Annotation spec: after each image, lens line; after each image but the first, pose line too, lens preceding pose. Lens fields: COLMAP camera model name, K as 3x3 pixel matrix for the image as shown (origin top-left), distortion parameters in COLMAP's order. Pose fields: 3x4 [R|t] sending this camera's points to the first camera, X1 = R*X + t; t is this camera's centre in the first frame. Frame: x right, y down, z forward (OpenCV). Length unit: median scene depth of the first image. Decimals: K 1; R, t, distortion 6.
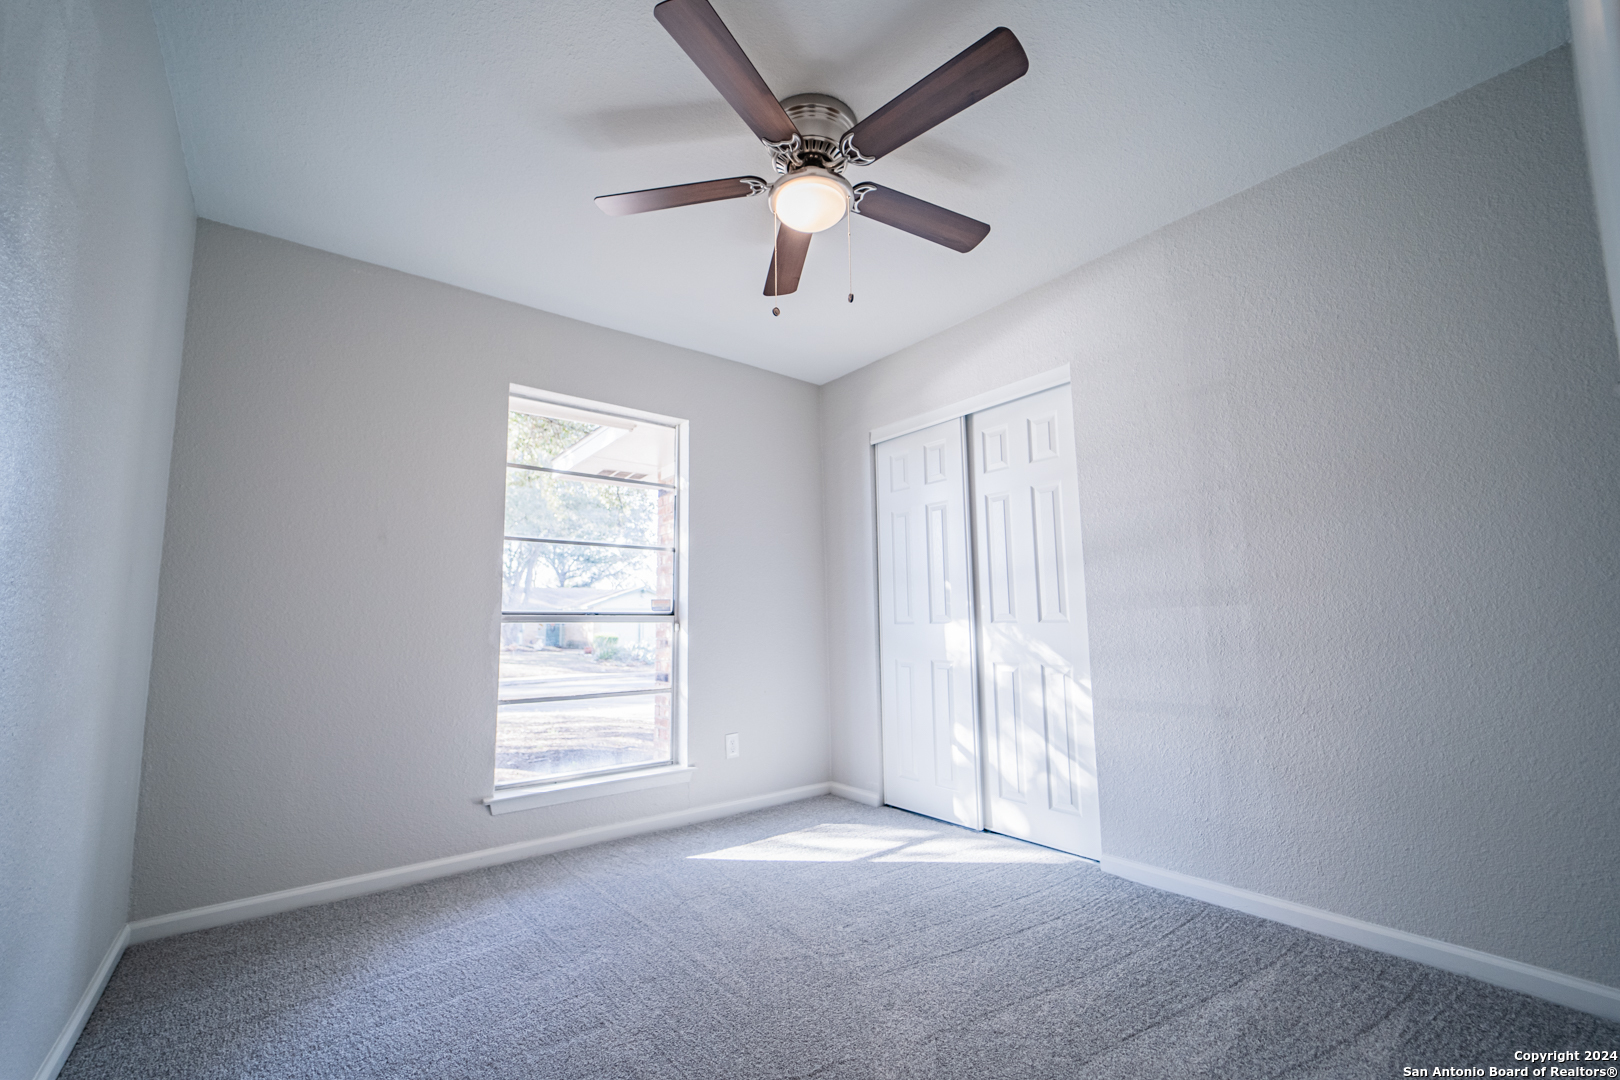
lens RADIAL K [[657.1, 0, 806.6], [0, 657.1, 548.7], [0, 0, 1]] dist [-0.002748, 0.000150]
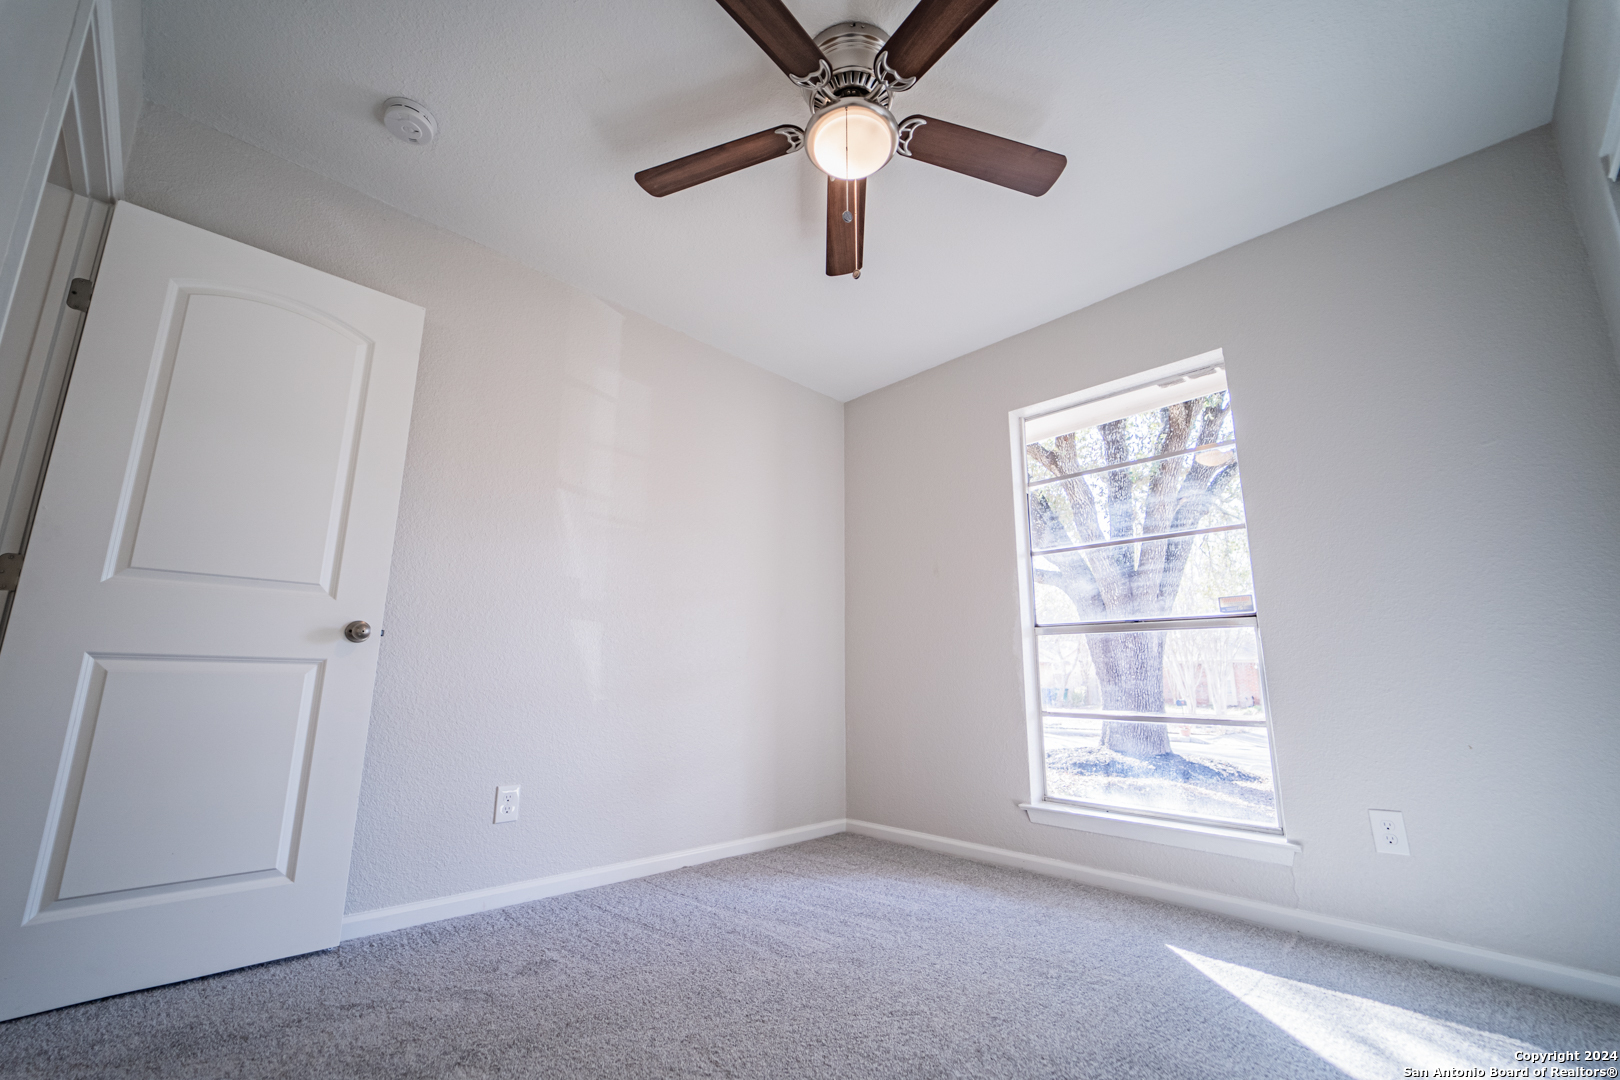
lens RADIAL K [[661.1, 0, 798.2], [0, 661.1, 546.0], [0, 0, 1]] dist [-0.003254, -0.000445]
pose [[0.099074, -0.185038, -0.977725, 0.567110], [0.102873, 0.979198, -0.174893, 0.126200], [0.989748, -0.083254, 0.116048, 0.551045]]
